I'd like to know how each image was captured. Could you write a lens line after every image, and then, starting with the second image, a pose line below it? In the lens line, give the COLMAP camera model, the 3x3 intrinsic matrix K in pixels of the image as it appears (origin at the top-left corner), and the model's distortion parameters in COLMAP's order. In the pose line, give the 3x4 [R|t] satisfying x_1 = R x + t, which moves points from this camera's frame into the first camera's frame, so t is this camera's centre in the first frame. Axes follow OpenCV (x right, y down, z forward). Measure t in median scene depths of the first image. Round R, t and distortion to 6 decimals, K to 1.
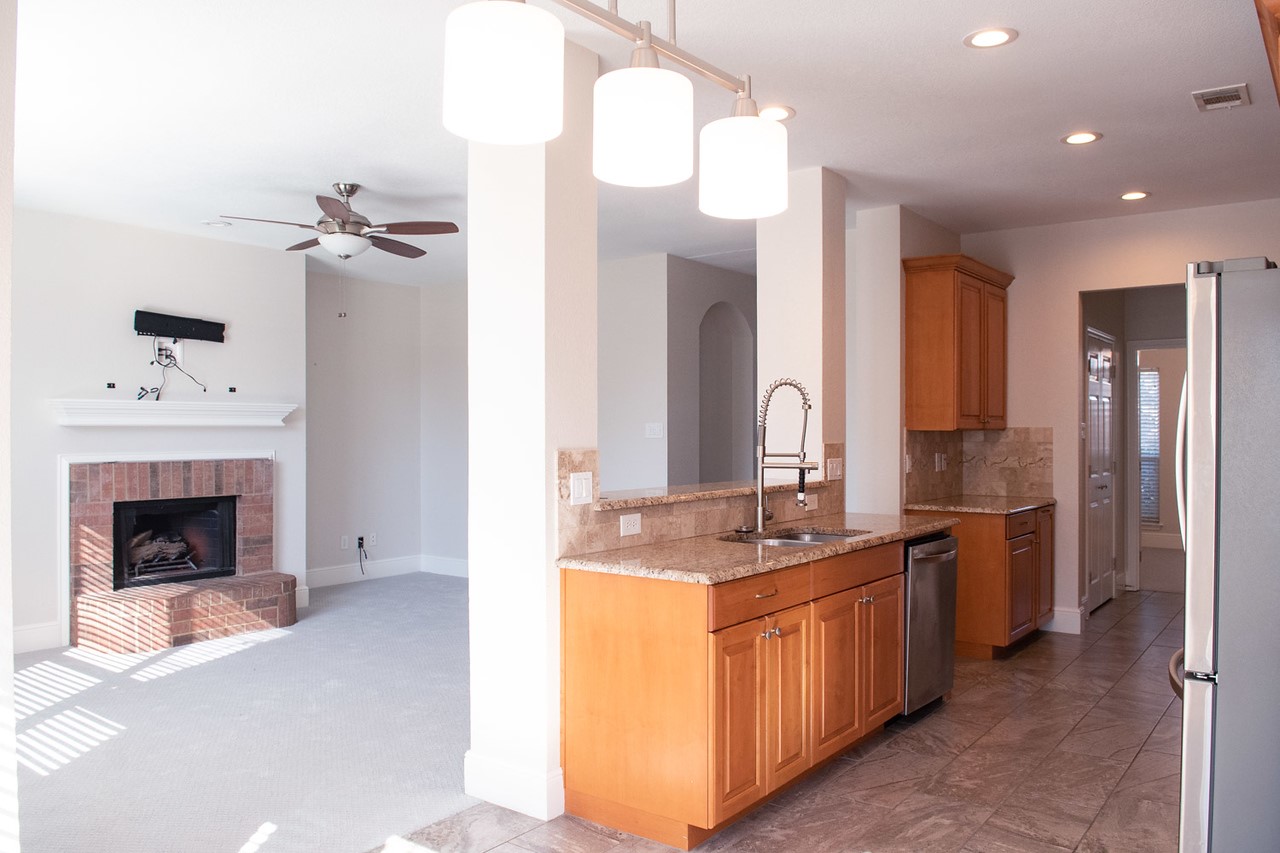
lens RADIAL K [[949.1, 0, 641.1], [0, 949.1, 428.0], [0, 0, 1]] dist [-0.024397, -0.021719]
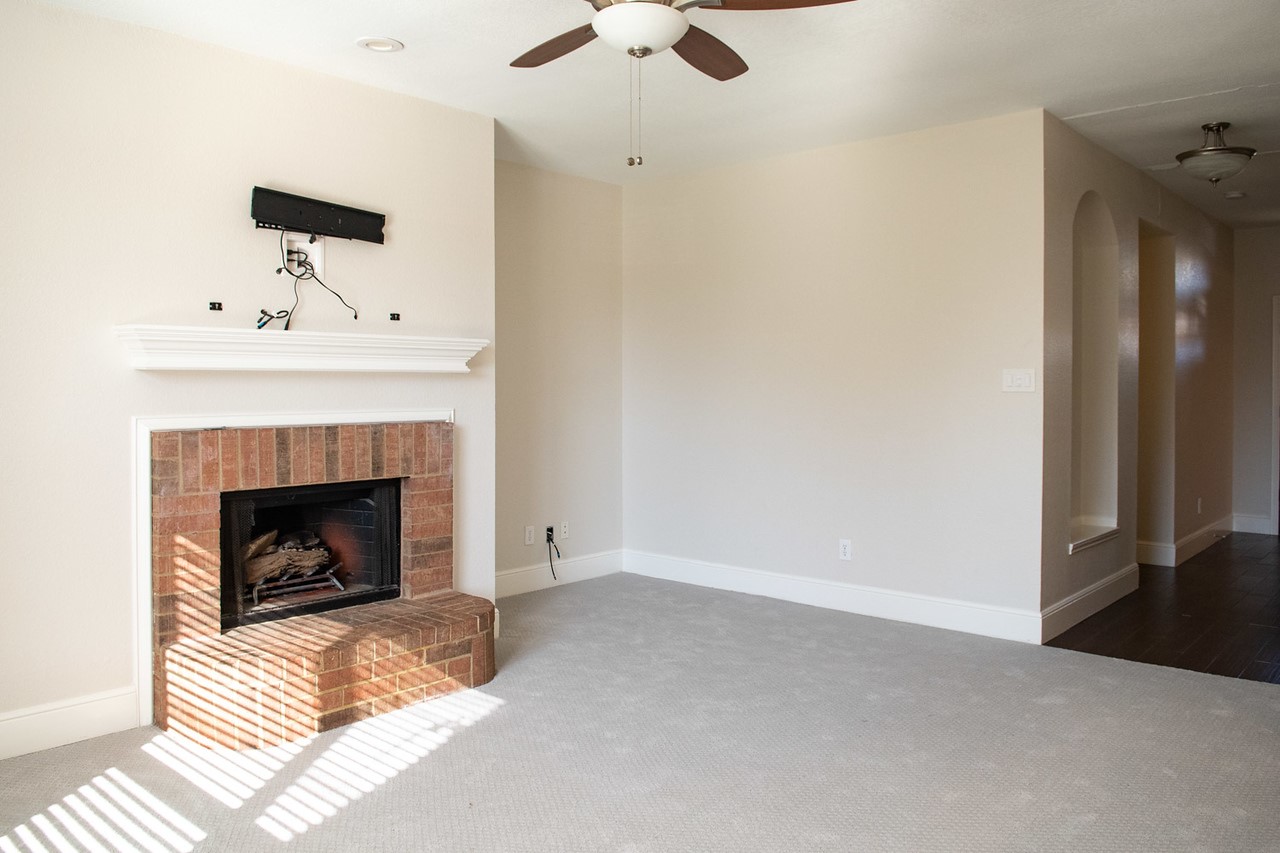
lens RADIAL K [[949.1, 0, 660.0], [0, 949.1, 389.9], [0, 0, 1]] dist [-0.024397, -0.021719]
pose [[0.997473, 0.000761, -0.071048, -0.213205], [-0.000156, 0.999964, 0.008527, 0.005070], [0.071052, -0.008494, 0.997436, 0.374427]]
